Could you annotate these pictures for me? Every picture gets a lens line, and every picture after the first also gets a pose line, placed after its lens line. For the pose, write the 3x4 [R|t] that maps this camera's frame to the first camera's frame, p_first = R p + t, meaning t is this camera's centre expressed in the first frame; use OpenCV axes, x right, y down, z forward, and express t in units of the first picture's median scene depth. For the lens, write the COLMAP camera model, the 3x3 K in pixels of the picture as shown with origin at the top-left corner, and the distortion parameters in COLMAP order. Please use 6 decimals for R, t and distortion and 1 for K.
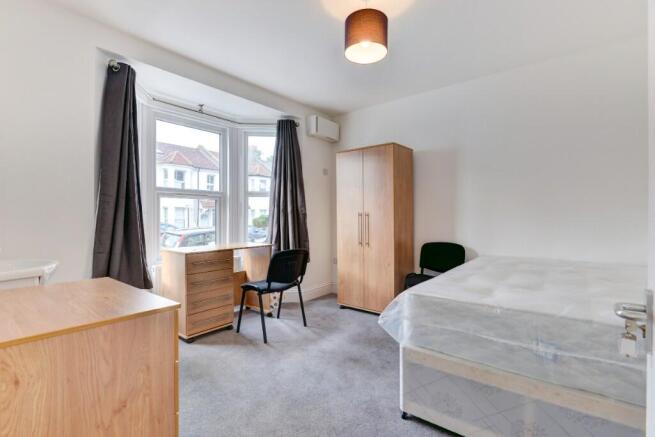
lens RADIAL K [[312.6, 0, 332.0], [0, 312.6, 223.0], [0, 0, 1]] dist [-0.010951, -0.000928]
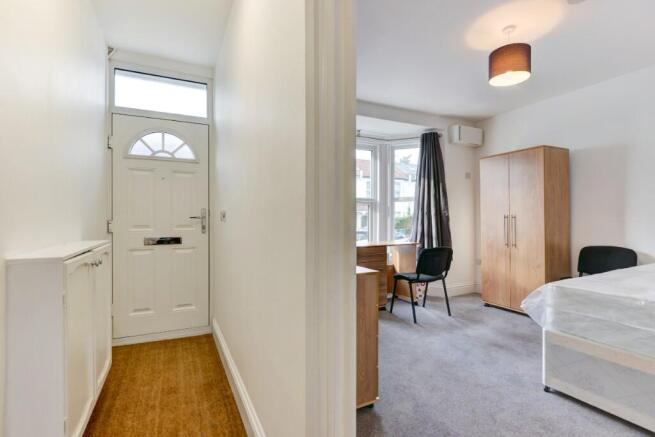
lens RADIAL K [[312.6, 0, 317.3], [0, 312.6, 220.9], [0, 0, 1]] dist [-0.010951, -0.000928]
pose [[0.894674, -0.001032, -0.446718, -0.010297], [-0.004189, 0.999934, -0.010700, 0.000035], [0.446700, 0.011444, 0.894611, -0.231518]]
